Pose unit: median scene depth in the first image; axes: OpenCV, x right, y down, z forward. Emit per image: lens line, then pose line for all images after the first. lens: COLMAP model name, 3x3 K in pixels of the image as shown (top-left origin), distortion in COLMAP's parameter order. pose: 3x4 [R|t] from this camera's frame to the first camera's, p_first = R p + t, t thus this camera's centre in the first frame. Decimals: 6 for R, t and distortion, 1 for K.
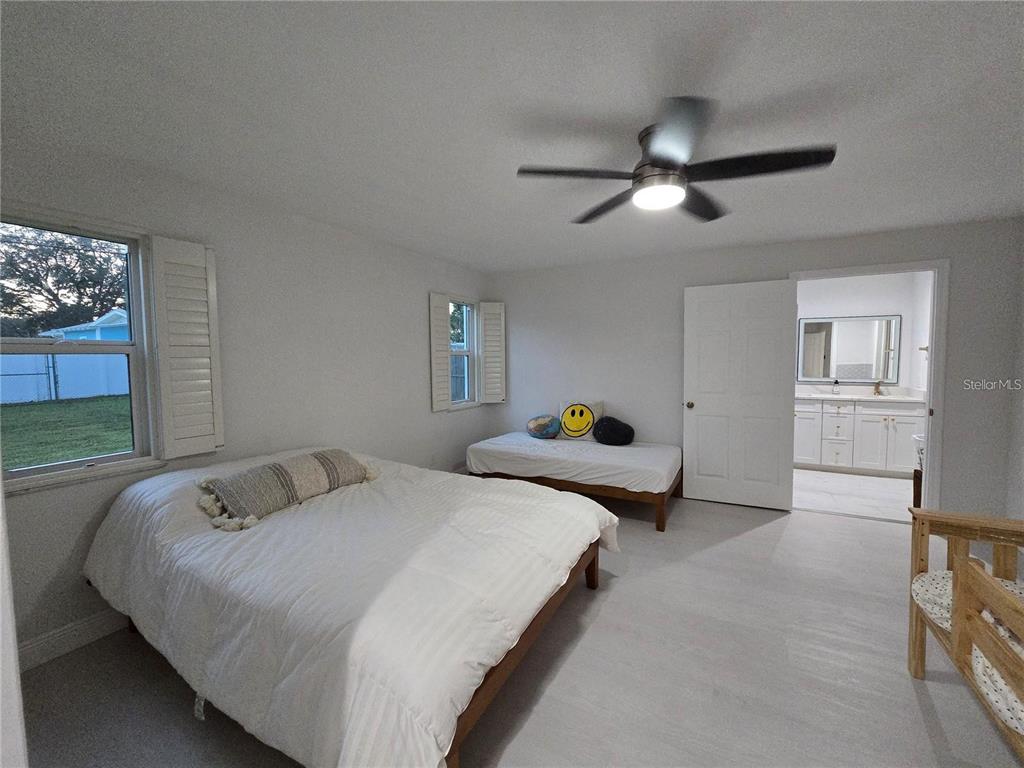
lens RADIAL K [[419.4, 0, 519.0], [0, 419.4, 381.2], [0, 0, 1]] dist [-0.003025, 0.000049]
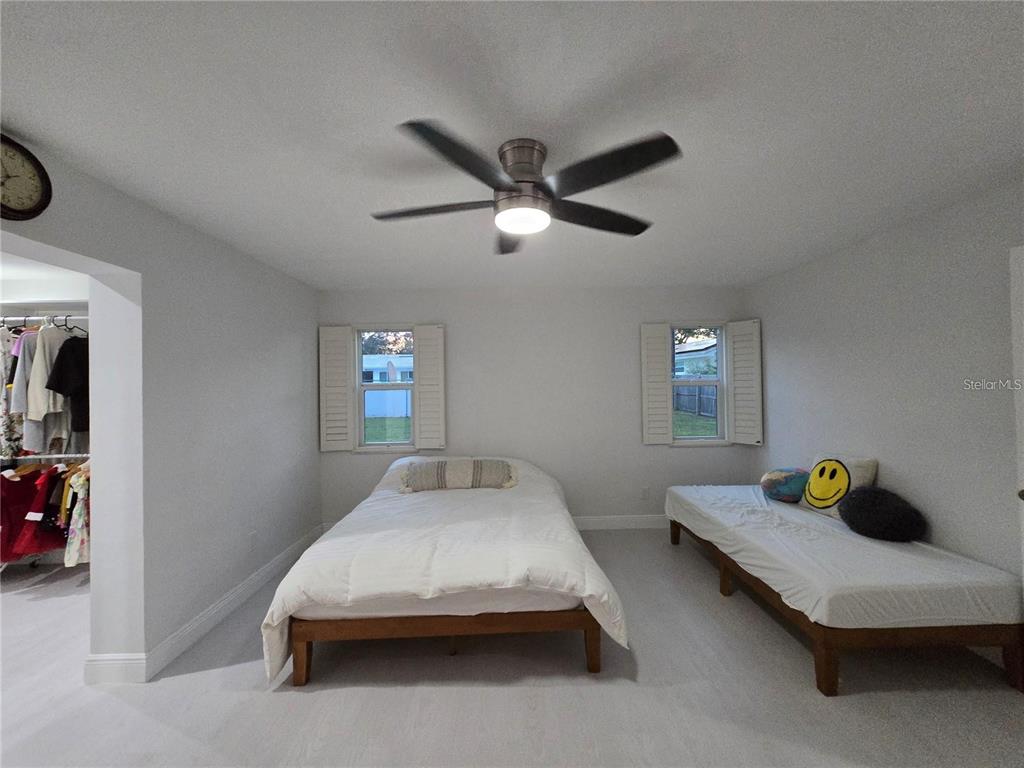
lens RADIAL K [[419.4, 0, 519.0], [0, 419.4, 381.2], [0, 0, 1]] dist [-0.003025, 0.000049]
pose [[0.502149, -0.011527, -0.864704, 0.470541], [-0.037497, 0.998680, -0.035089, -0.027756], [0.863968, 0.050044, 0.501054, 0.239504]]
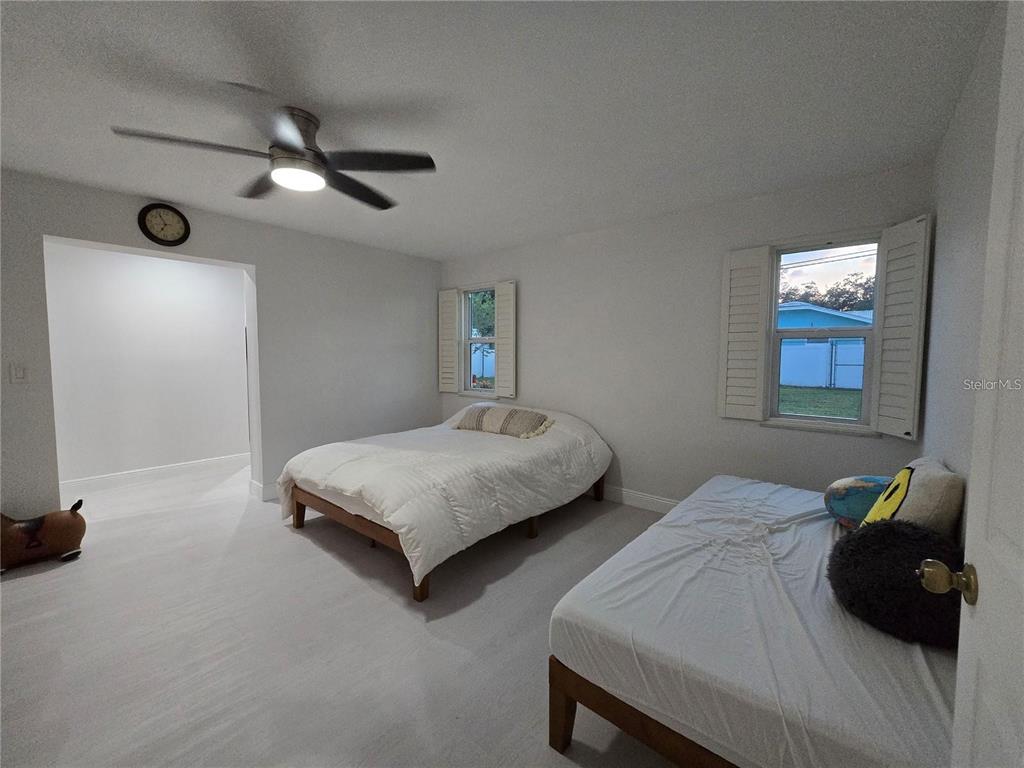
lens RADIAL K [[419.4, 0, 519.0], [0, 419.4, 381.2], [0, 0, 1]] dist [-0.003025, 0.000049]
pose [[-0.198959, 0.067403, -0.977687, 0.544309], [-0.060834, 0.994859, 0.080966, -0.025509], [0.978118, 0.075586, -0.193836, 0.757501]]
